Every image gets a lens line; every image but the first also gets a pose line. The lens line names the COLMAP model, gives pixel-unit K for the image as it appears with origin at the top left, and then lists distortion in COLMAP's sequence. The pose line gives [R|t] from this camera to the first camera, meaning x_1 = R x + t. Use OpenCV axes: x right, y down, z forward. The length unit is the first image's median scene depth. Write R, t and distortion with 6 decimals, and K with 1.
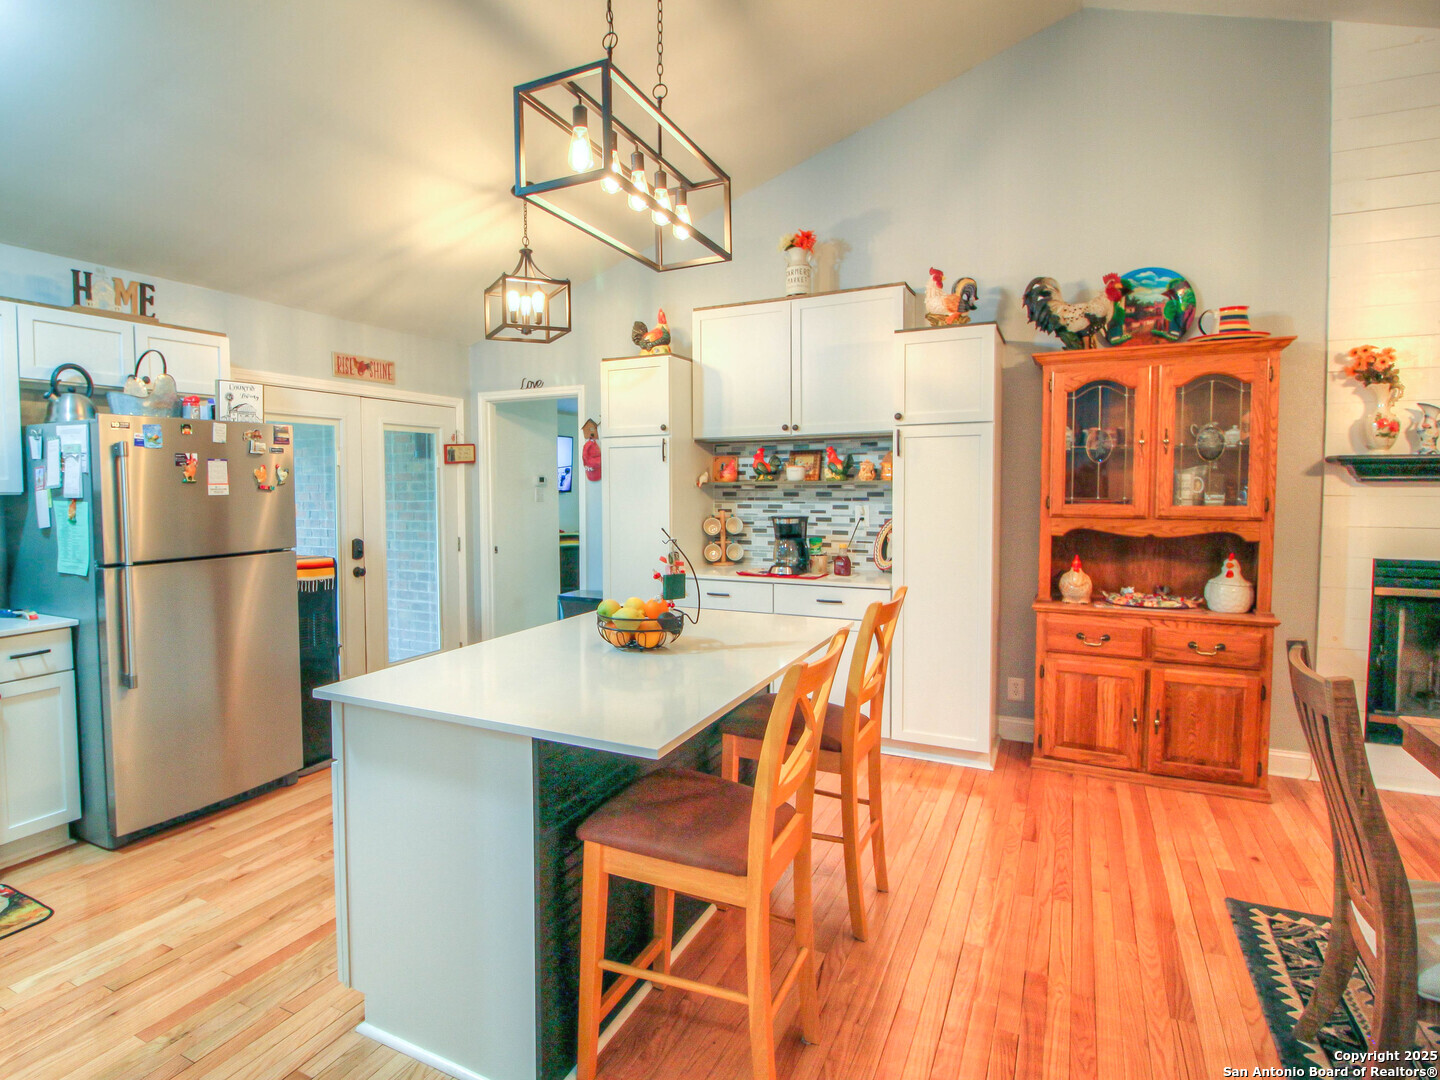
lens RADIAL K [[785.4, 0, 679.1], [0, 785.4, 526.1], [0, 0, 1]] dist [-0.000565, -0.016817]
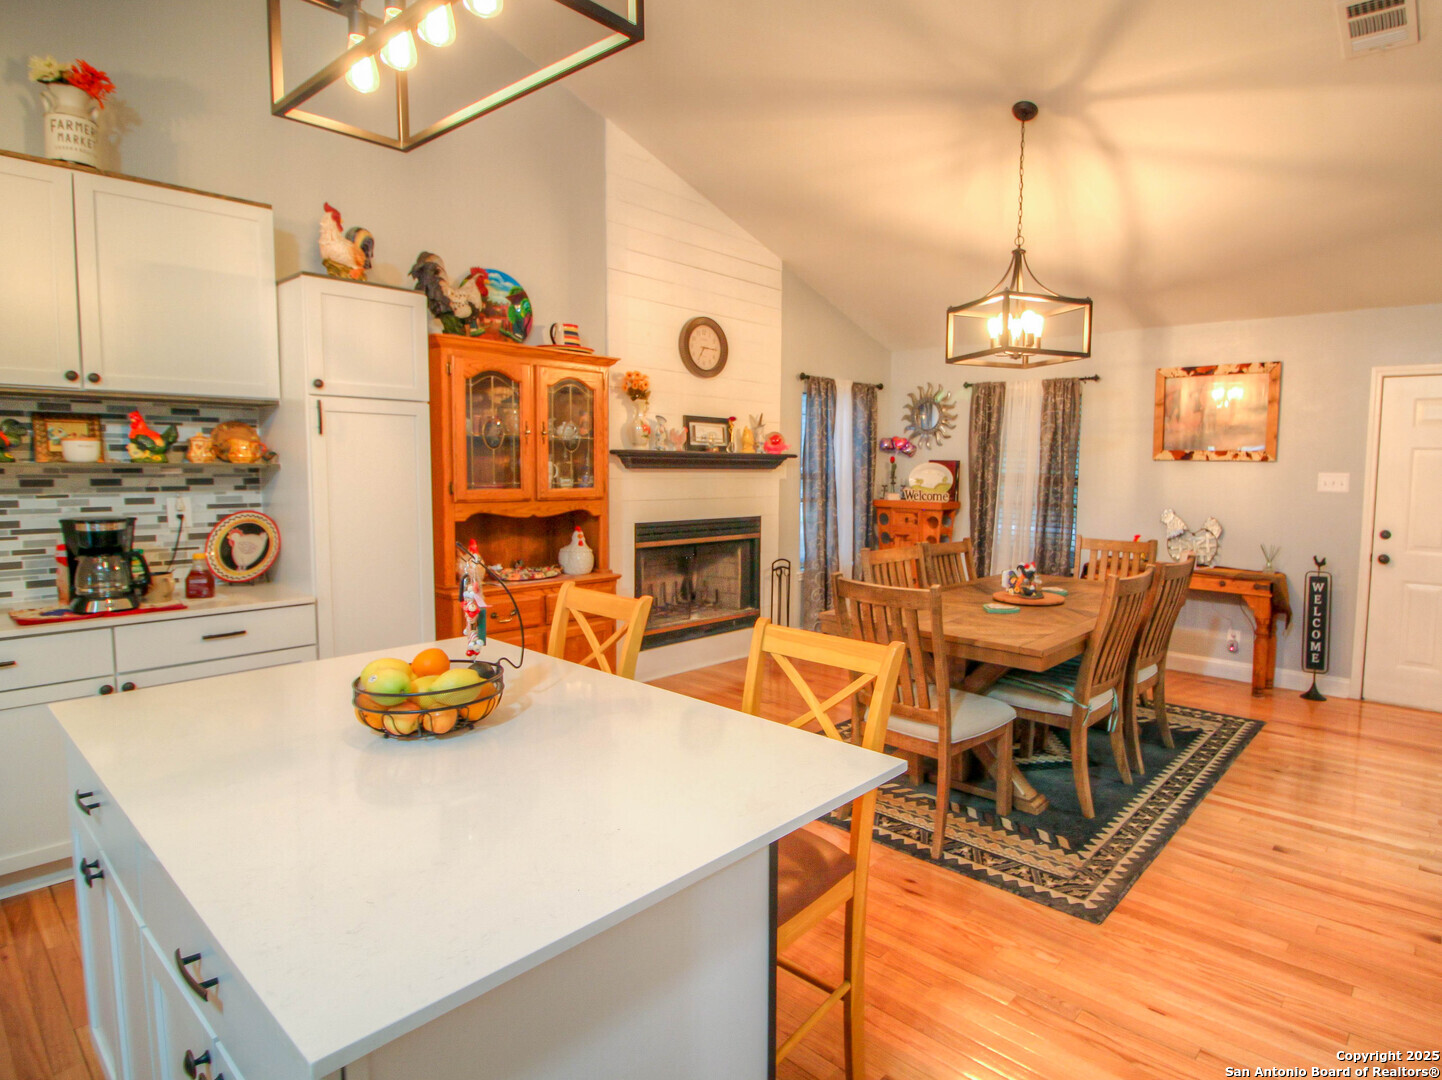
lens RADIAL K [[772.2, 0, 801.4], [0, 772.2, 529.8], [0, 0, 1]] dist [0.000229, -0.014212]
pose [[0.228341, -0.072918, 0.970847, -0.372430], [0.039901, 0.997054, 0.065501, -0.024181], [-0.972763, 0.023782, 0.230578, 0.352055]]
